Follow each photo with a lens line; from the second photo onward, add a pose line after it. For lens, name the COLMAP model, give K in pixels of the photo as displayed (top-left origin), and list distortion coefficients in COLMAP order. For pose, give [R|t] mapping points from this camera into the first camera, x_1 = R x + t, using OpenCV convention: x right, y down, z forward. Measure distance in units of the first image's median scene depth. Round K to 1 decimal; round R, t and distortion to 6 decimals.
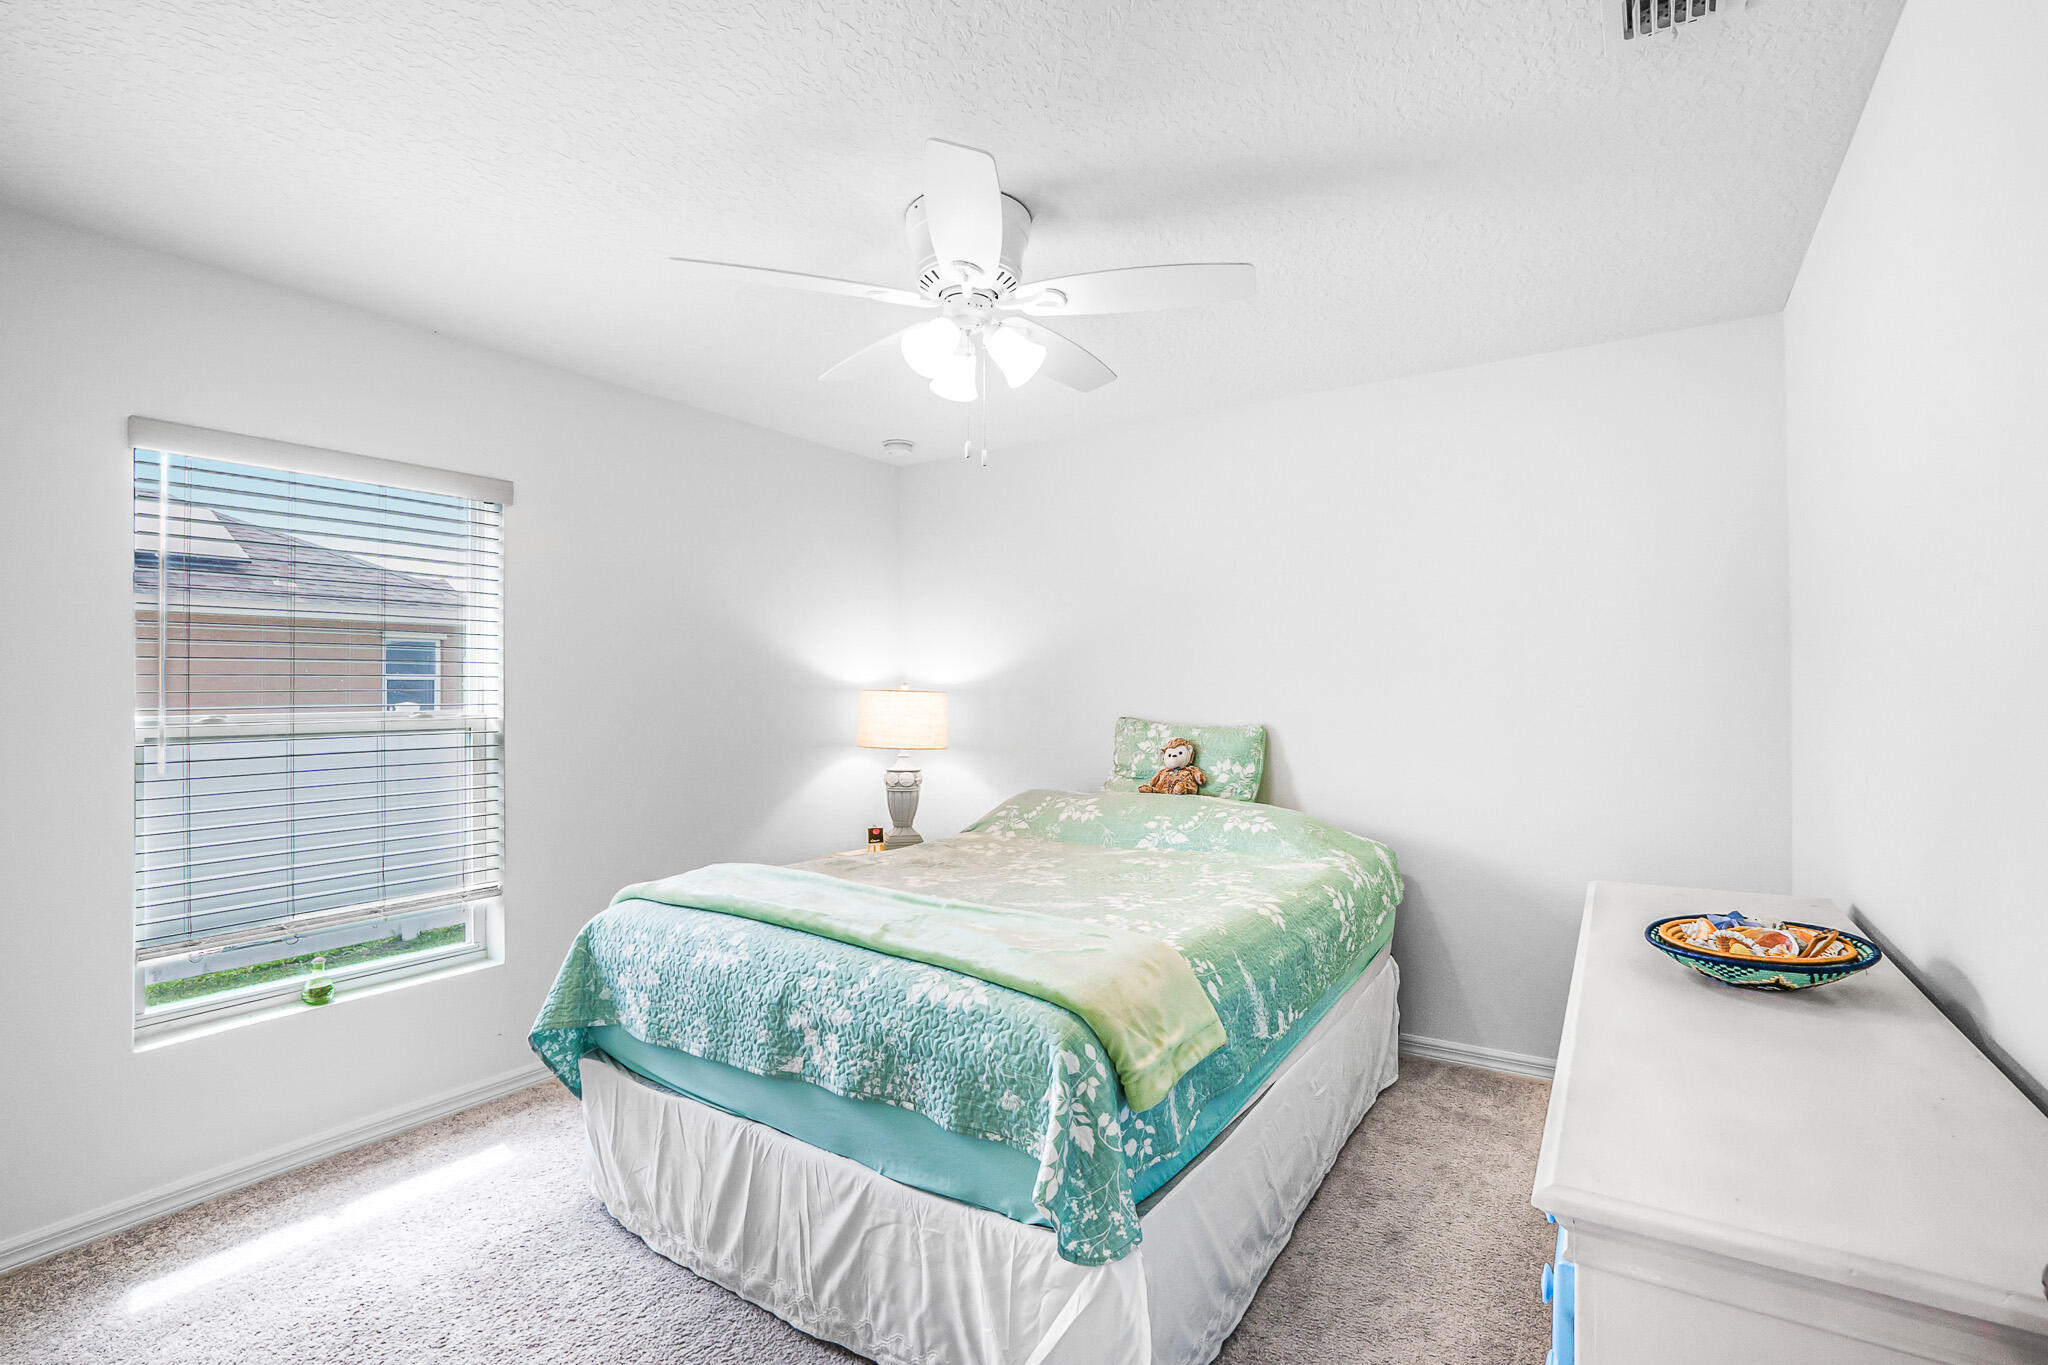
lens RADIAL K [[913.4, 0, 1041.6], [0, 913.4, 683.0], [0, 0, 1]] dist [-0.023551, 0.000126]
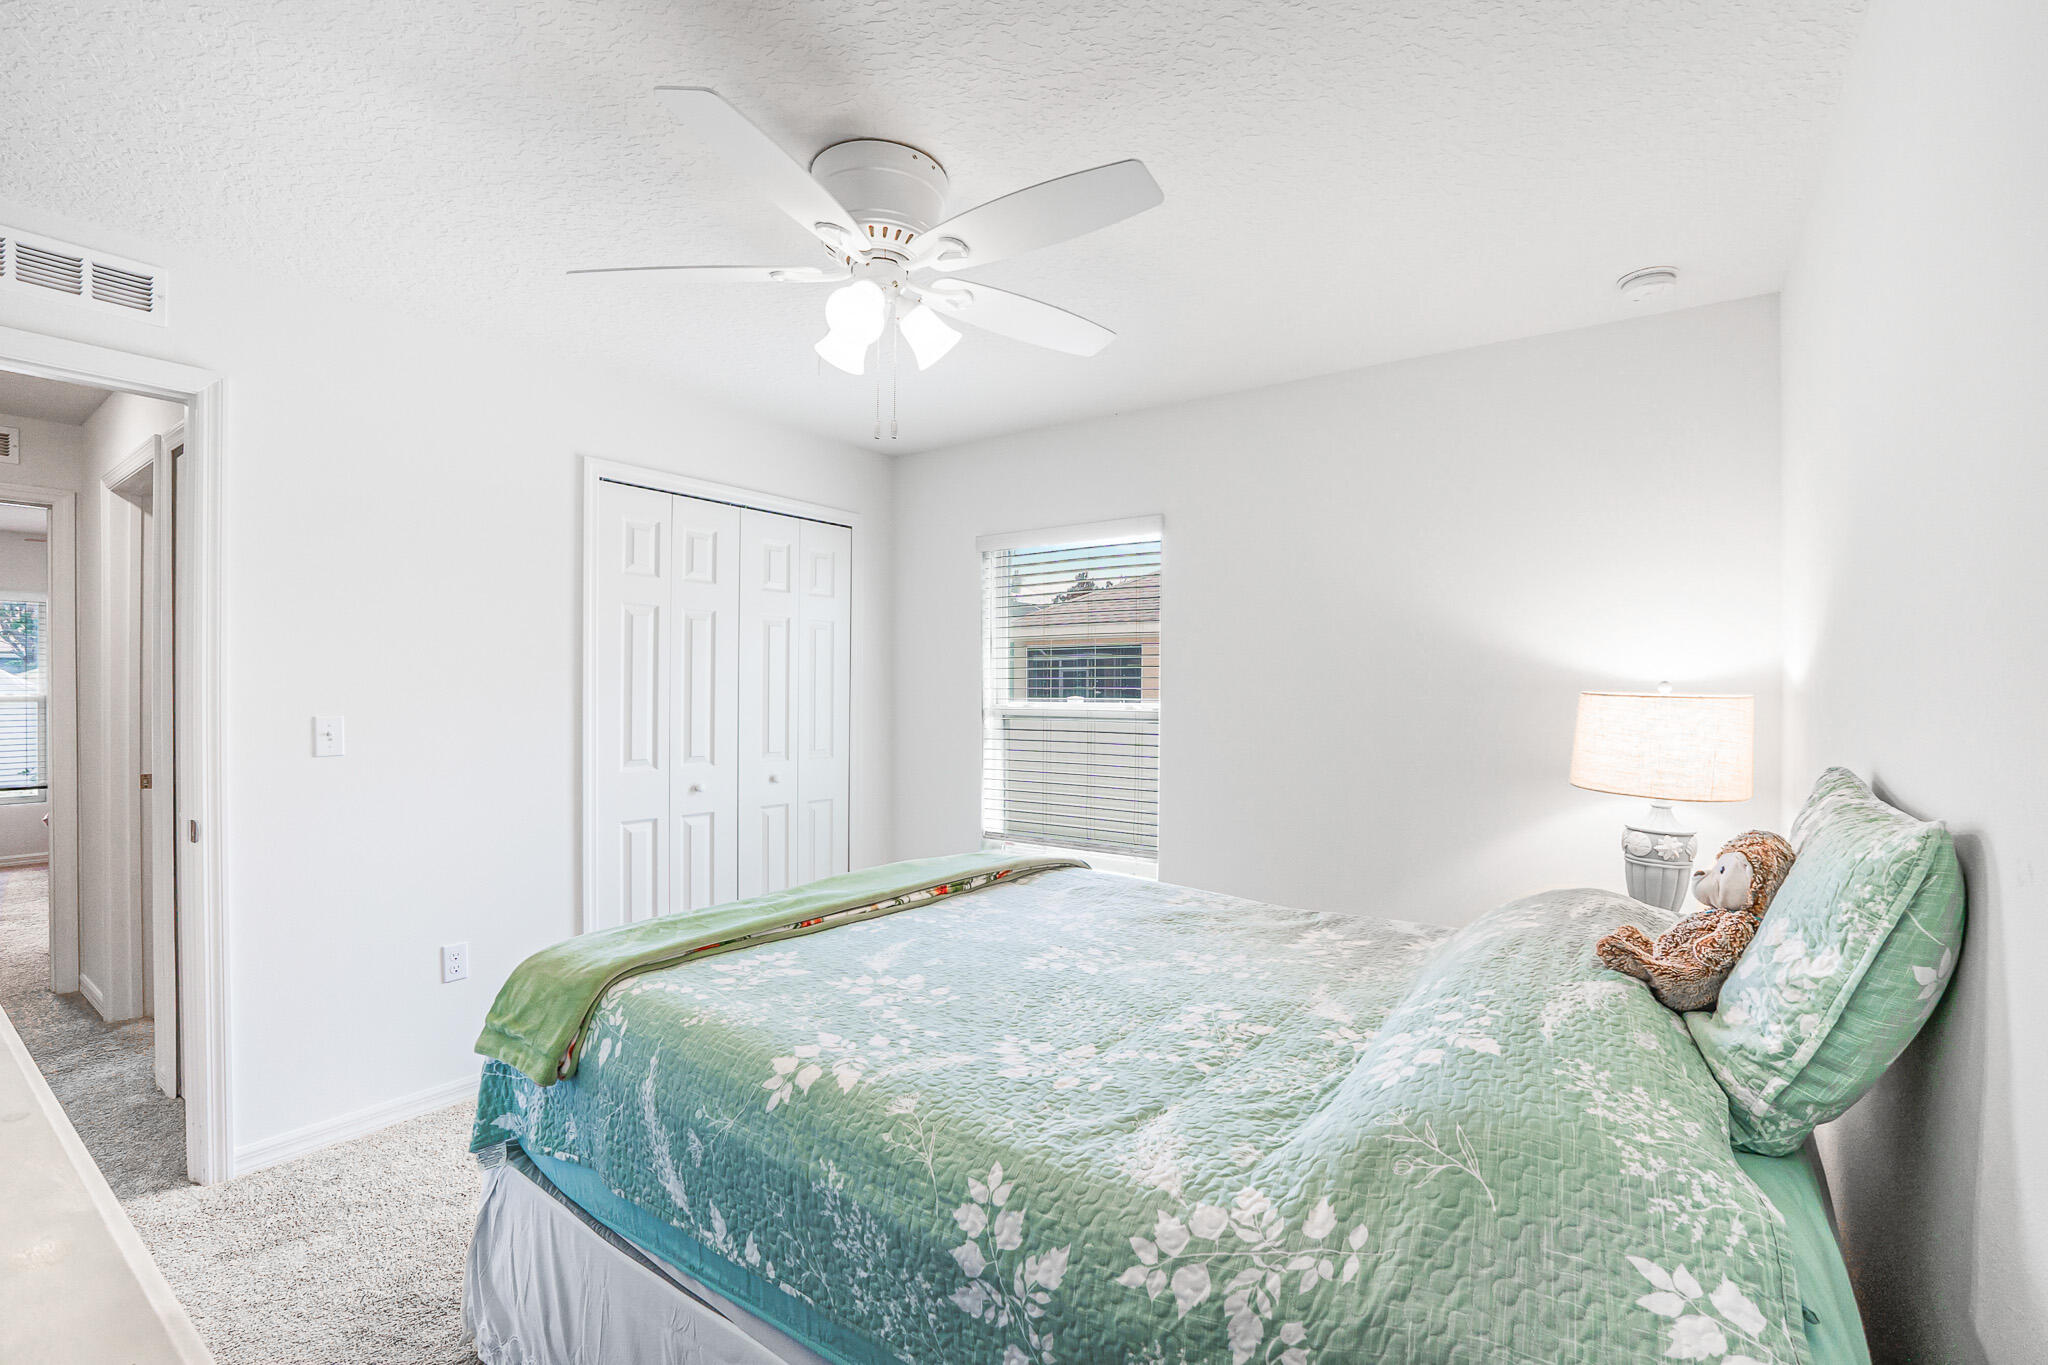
lens RADIAL K [[913.4, 0, 1041.6], [0, 913.4, 683.0], [0, 0, 1]] dist [-0.023551, 0.000126]
pose [[-0.048589, -0.001814, -0.998817, 0.755493], [0.000661, 0.999998, -0.001848, 0.004114], [0.998819, -0.000750, -0.048588, 1.095573]]
